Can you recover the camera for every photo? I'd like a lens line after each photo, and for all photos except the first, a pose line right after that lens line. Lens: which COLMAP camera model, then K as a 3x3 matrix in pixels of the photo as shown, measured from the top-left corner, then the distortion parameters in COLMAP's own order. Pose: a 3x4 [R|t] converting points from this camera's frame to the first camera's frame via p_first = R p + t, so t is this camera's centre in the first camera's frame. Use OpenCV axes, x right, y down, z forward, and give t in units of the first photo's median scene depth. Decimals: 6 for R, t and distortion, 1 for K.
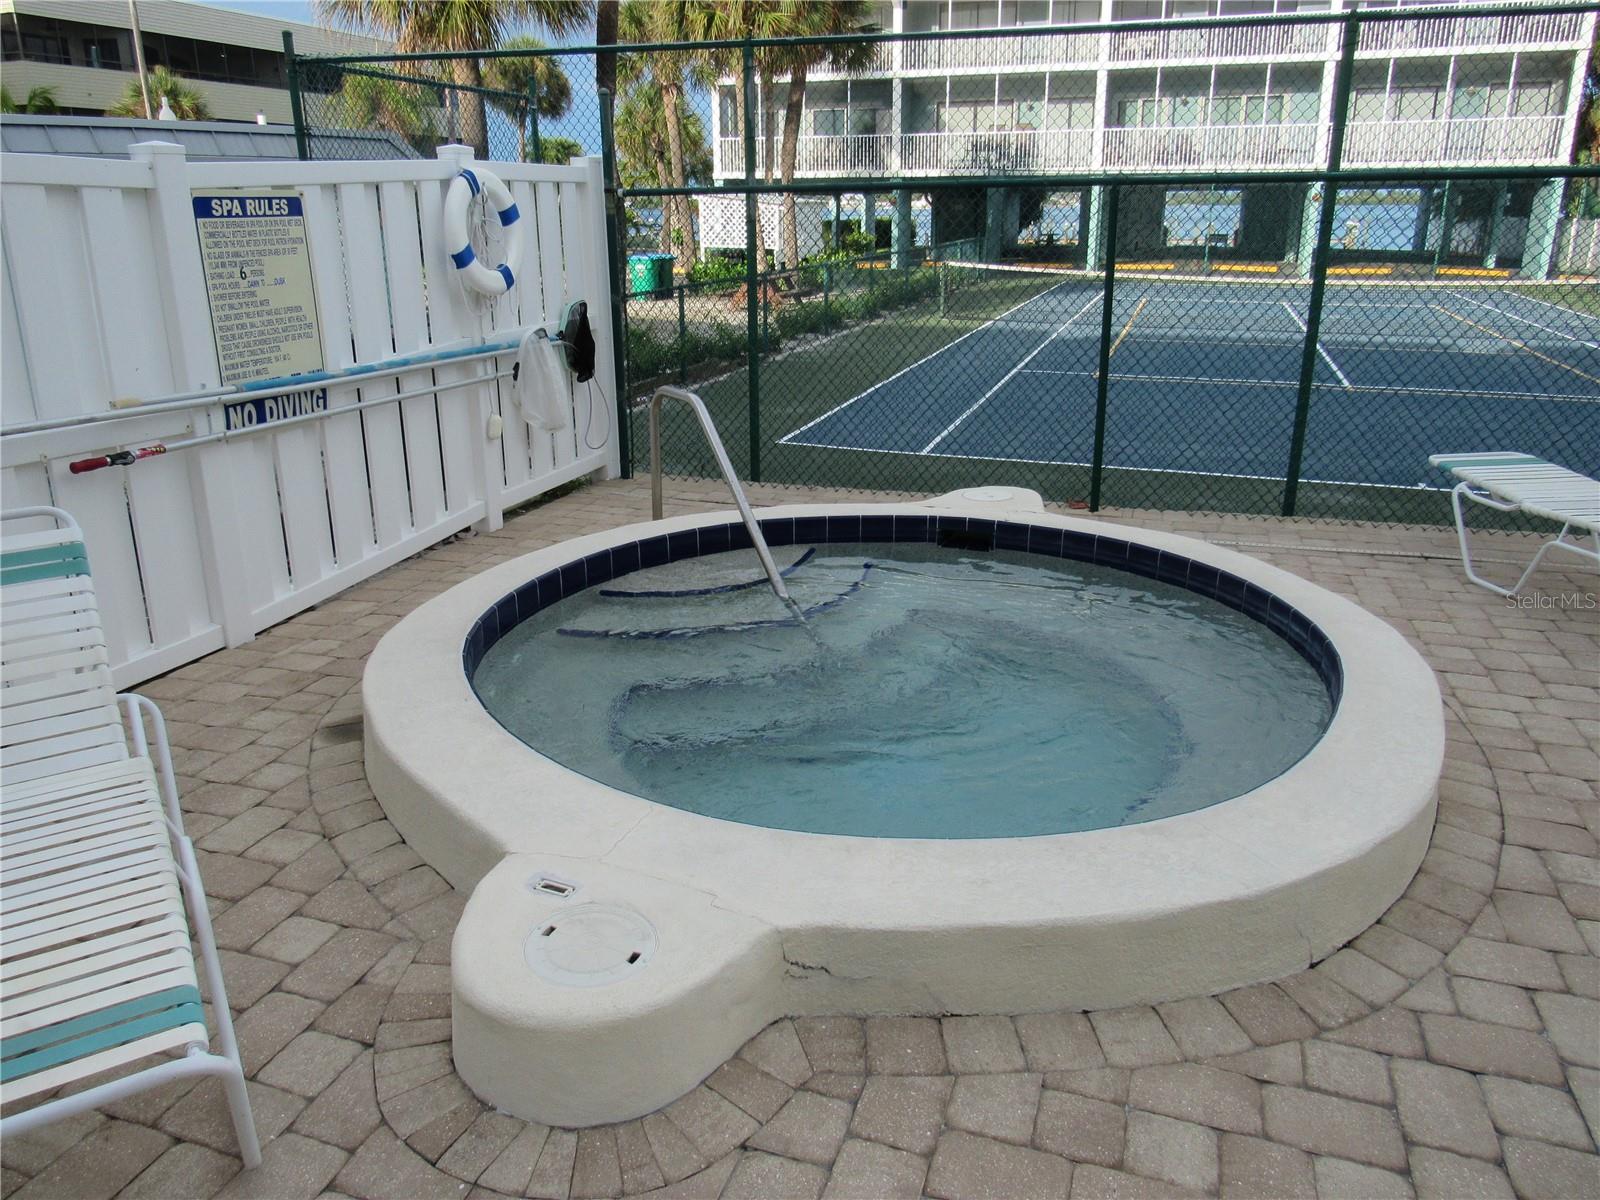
lens RADIAL K [[1141.4, 0, 798.3], [0, 1141.4, 591.7], [0, 0, 1]] dist [-0.025627, 0.003020]
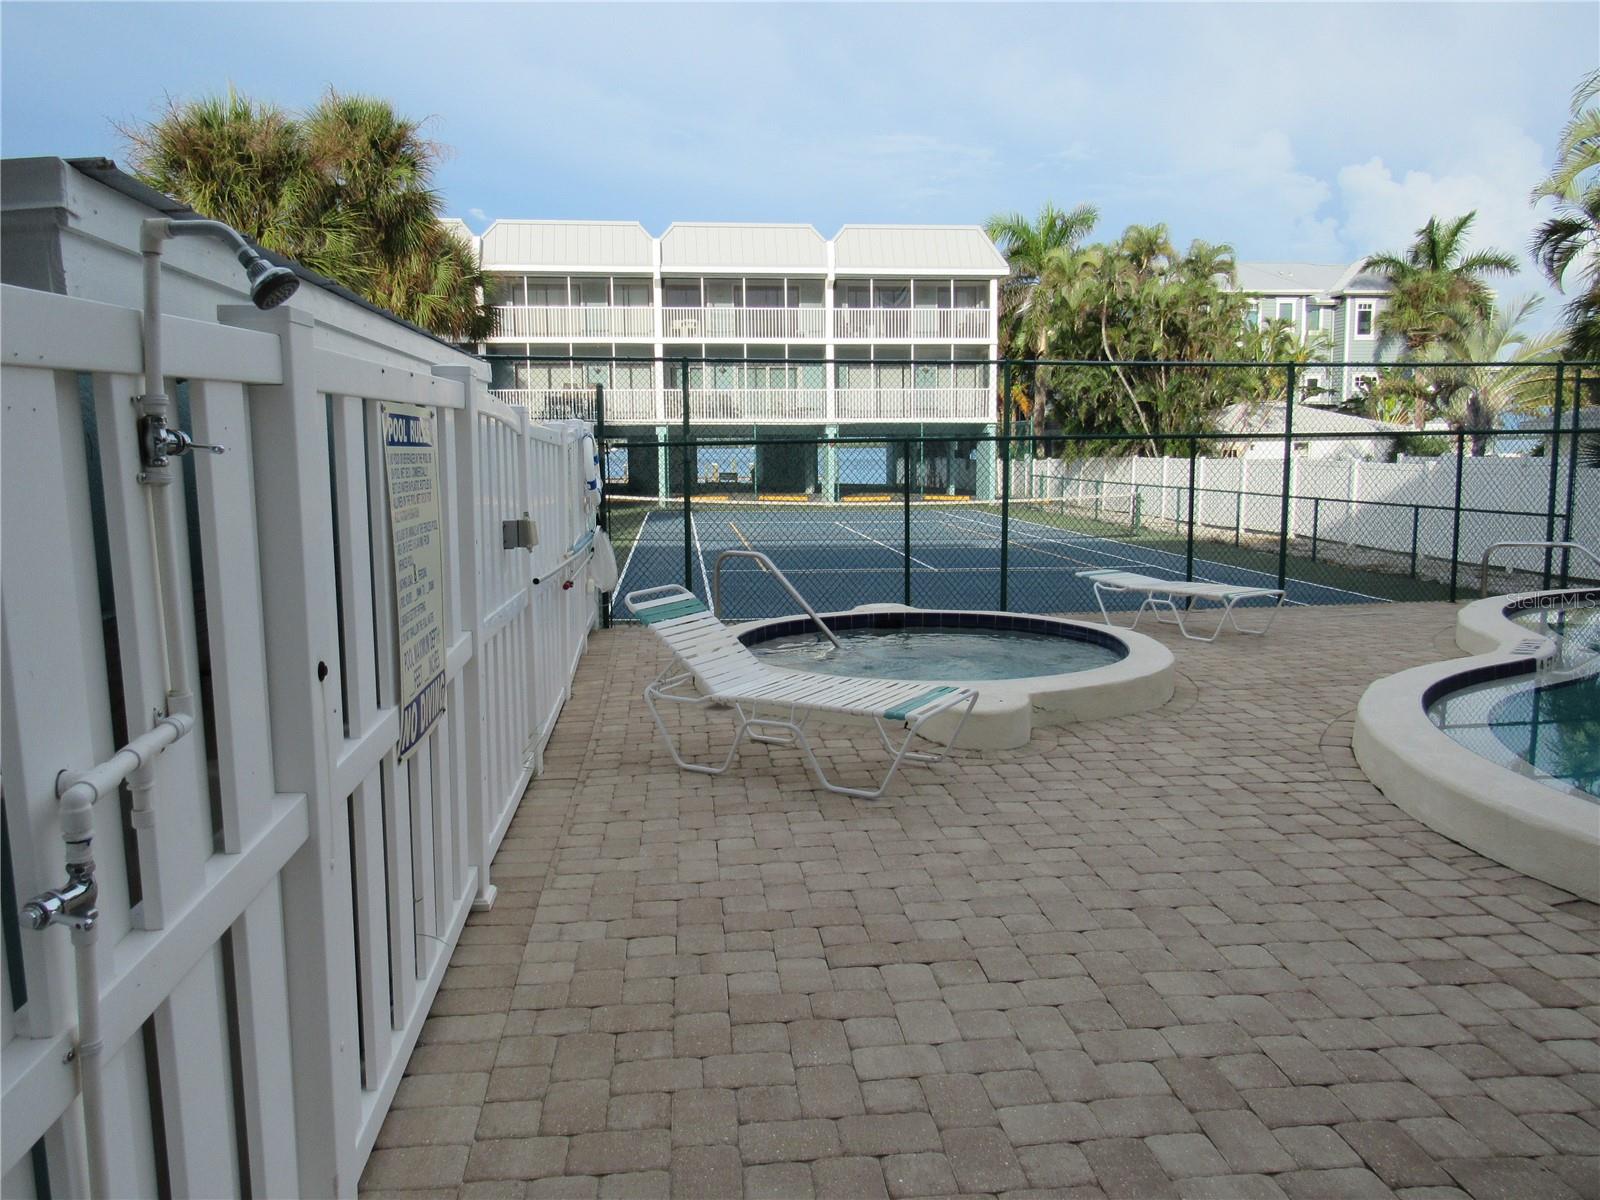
lens RADIAL K [[1141.4, 0, 794.5], [0, 1141.4, 639.1], [0, 0, 1]] dist [-0.025627, 0.003020]
pose [[0.904445, -0.065493, 0.421534, -0.137903], [0.132819, 0.982262, -0.132366, 0.035615], [-0.405387, 0.175705, 0.897100, -0.108421]]
